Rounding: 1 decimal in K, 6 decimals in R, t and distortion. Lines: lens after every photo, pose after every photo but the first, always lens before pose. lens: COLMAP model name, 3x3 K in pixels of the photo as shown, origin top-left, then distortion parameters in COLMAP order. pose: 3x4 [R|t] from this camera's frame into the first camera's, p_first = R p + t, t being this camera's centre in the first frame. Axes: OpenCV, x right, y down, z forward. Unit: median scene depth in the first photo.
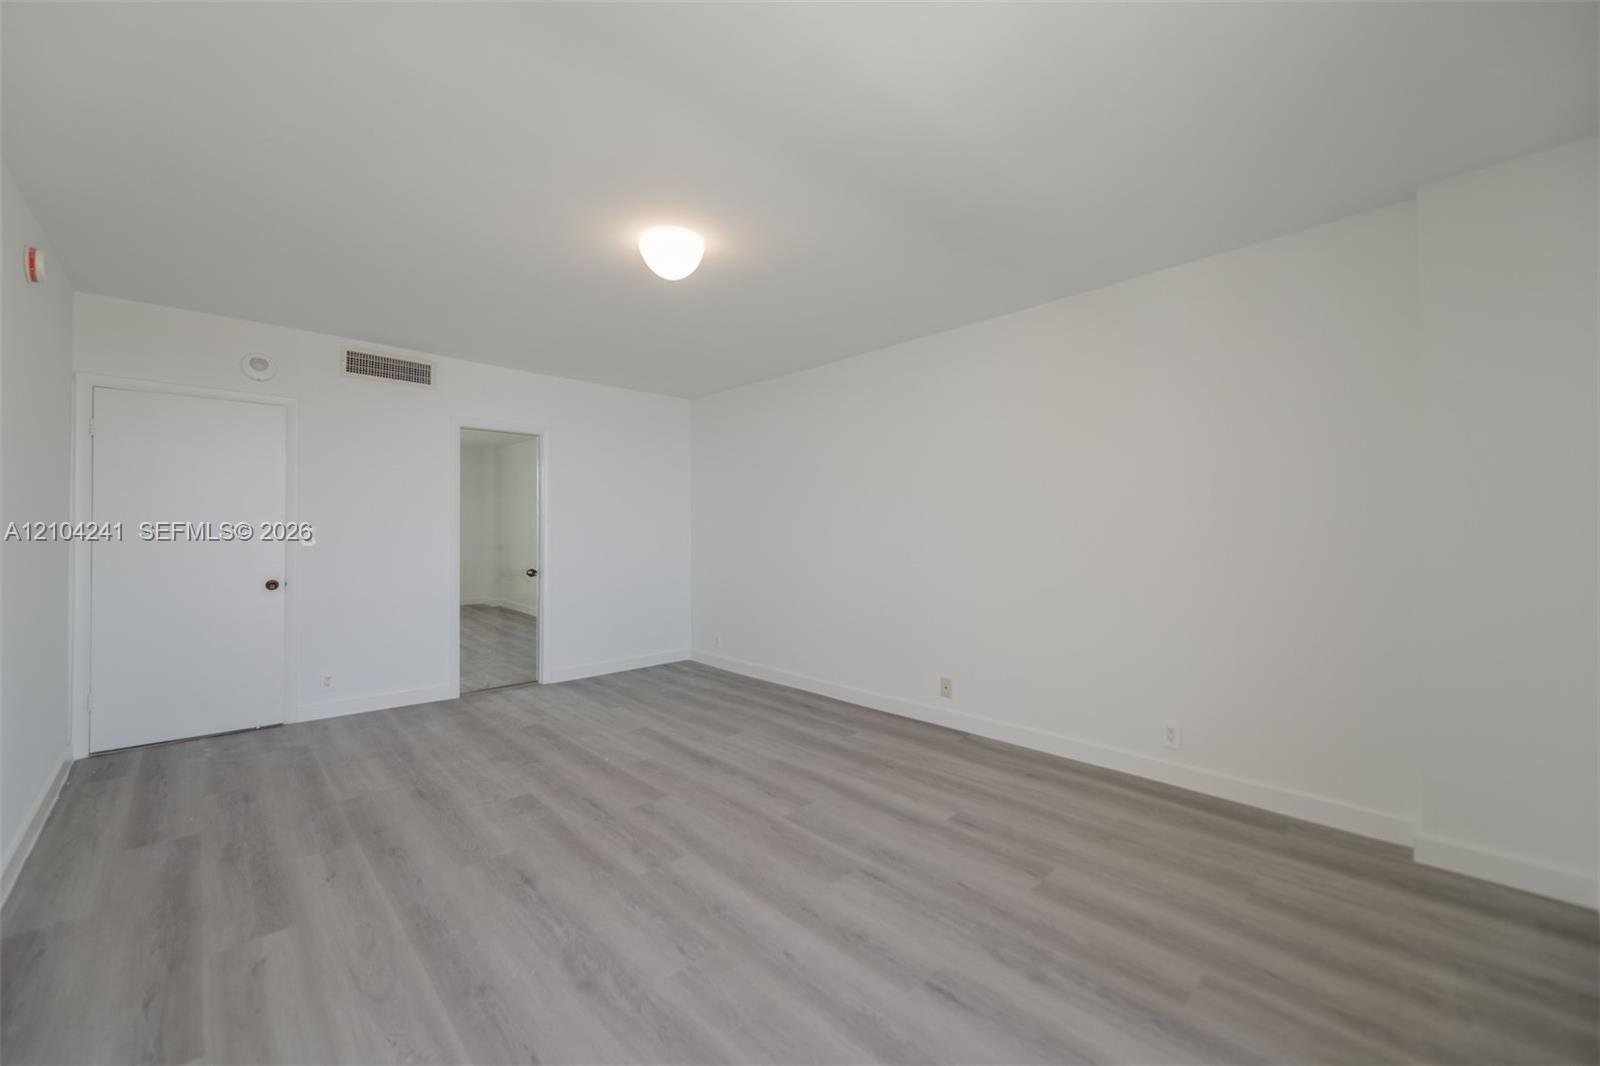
lens RADIAL K [[623.5, 0, 800.0], [0, 623.5, 526.4], [0, 0, 1]] dist [-0.002198, -0.000042]
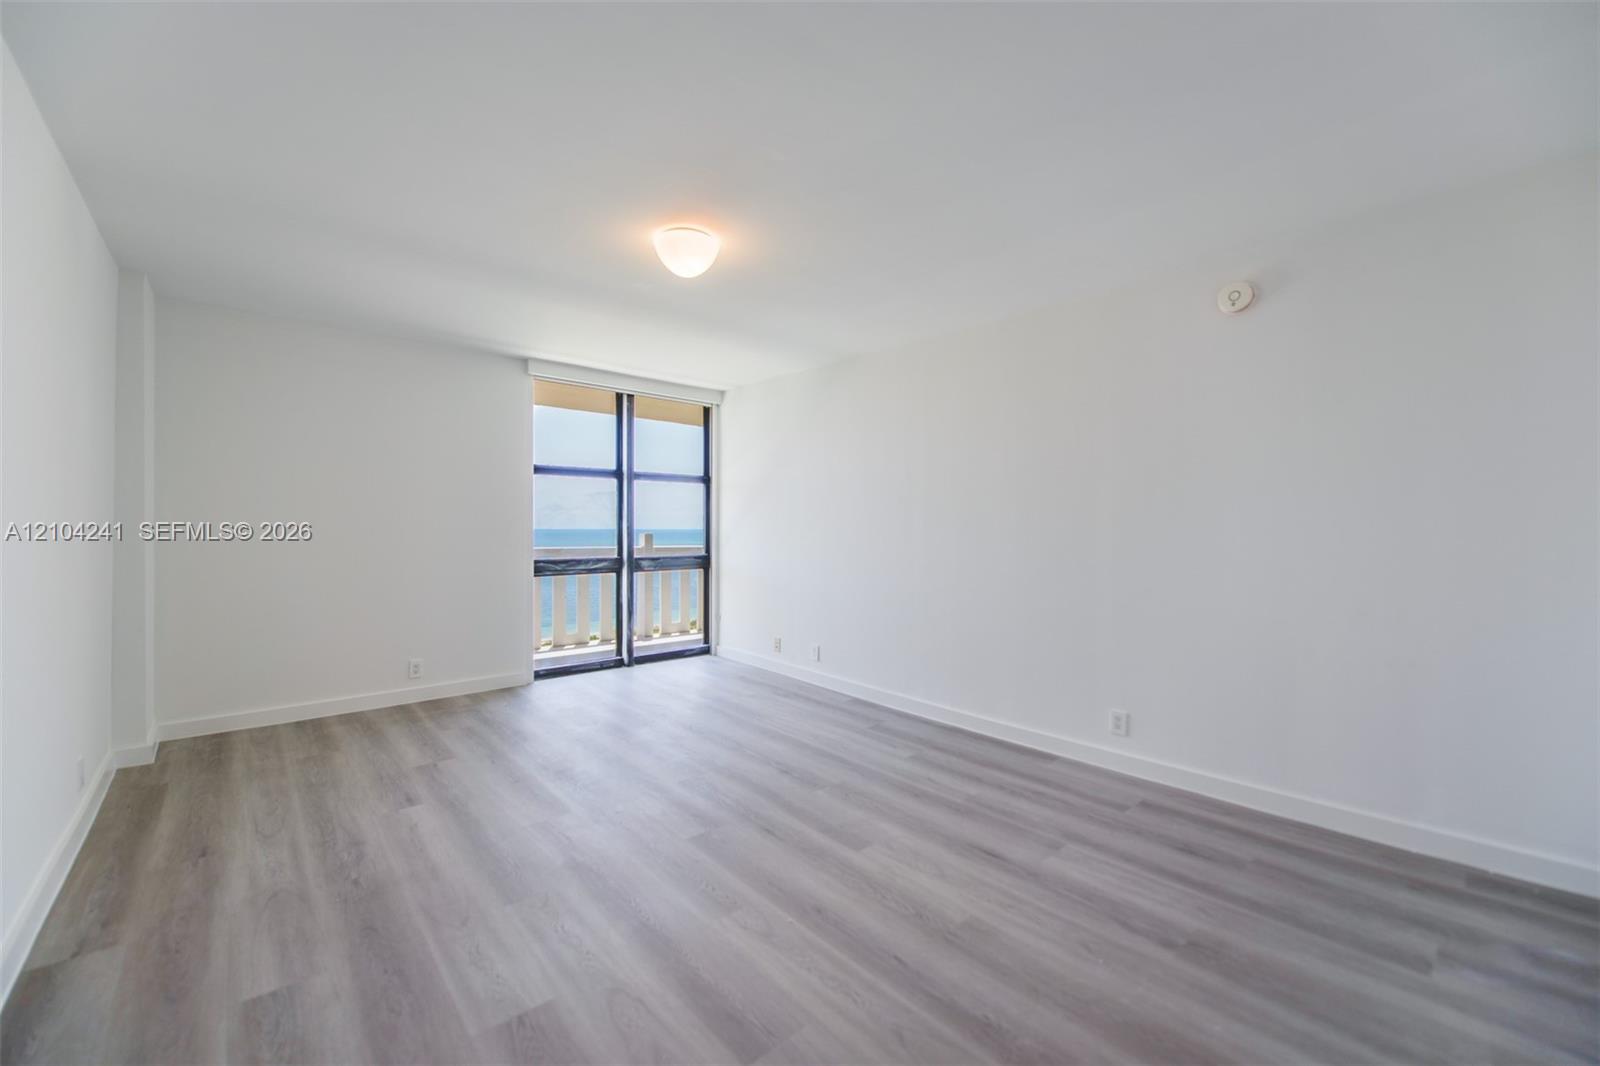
lens RADIAL K [[623.5, 0, 793.6], [0, 623.5, 548.4], [0, 0, 1]] dist [-0.002198, -0.000042]
pose [[-0.998997, -0.004219, 0.044571, -0.441061], [-0.002836, 0.999514, 0.031037, 0.010289], [-0.044681, 0.030880, -0.998524, 2.050543]]
